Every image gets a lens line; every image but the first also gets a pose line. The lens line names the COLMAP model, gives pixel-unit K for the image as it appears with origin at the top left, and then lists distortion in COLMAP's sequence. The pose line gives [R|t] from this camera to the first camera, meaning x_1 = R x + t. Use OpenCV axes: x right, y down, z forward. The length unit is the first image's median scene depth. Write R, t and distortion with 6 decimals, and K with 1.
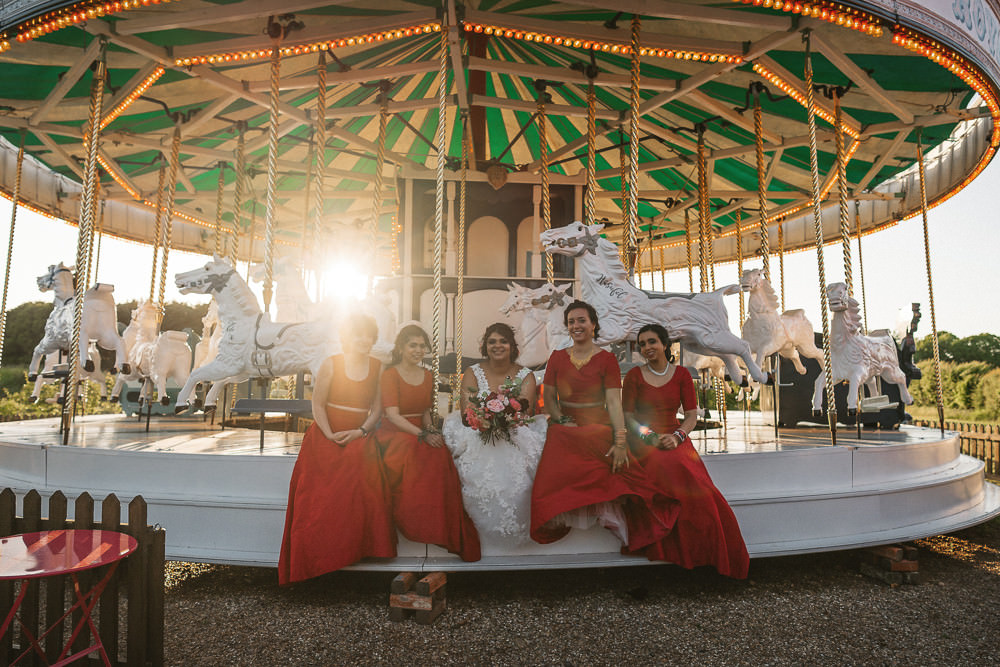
lens RADIAL K [[675.2, 0, 503.0], [0, 675.2, 313.2], [0, 0, 1]] dist [0.012493, 0.002788]
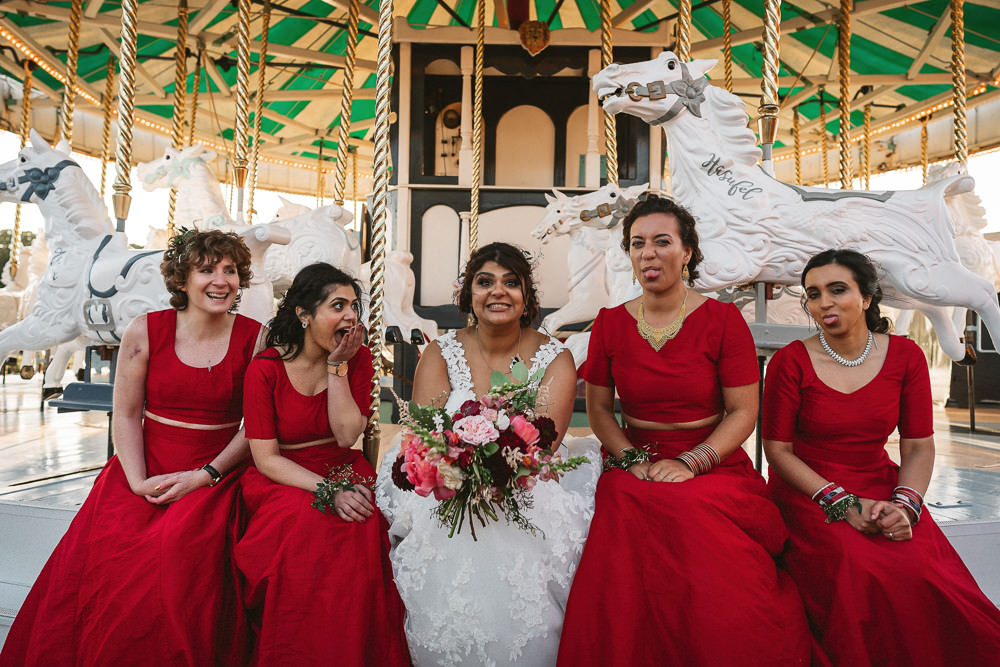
lens RADIAL K [[675.2, 0, 503.0], [0, 675.2, 313.2], [0, 0, 1]] dist [0.012493, 0.002788]
pose [[0.995769, 0.003302, -0.091829, 0.033492], [0.004867, 0.996055, 0.088600, 0.017478], [0.091760, -0.088673, 0.991825, 0.453128]]
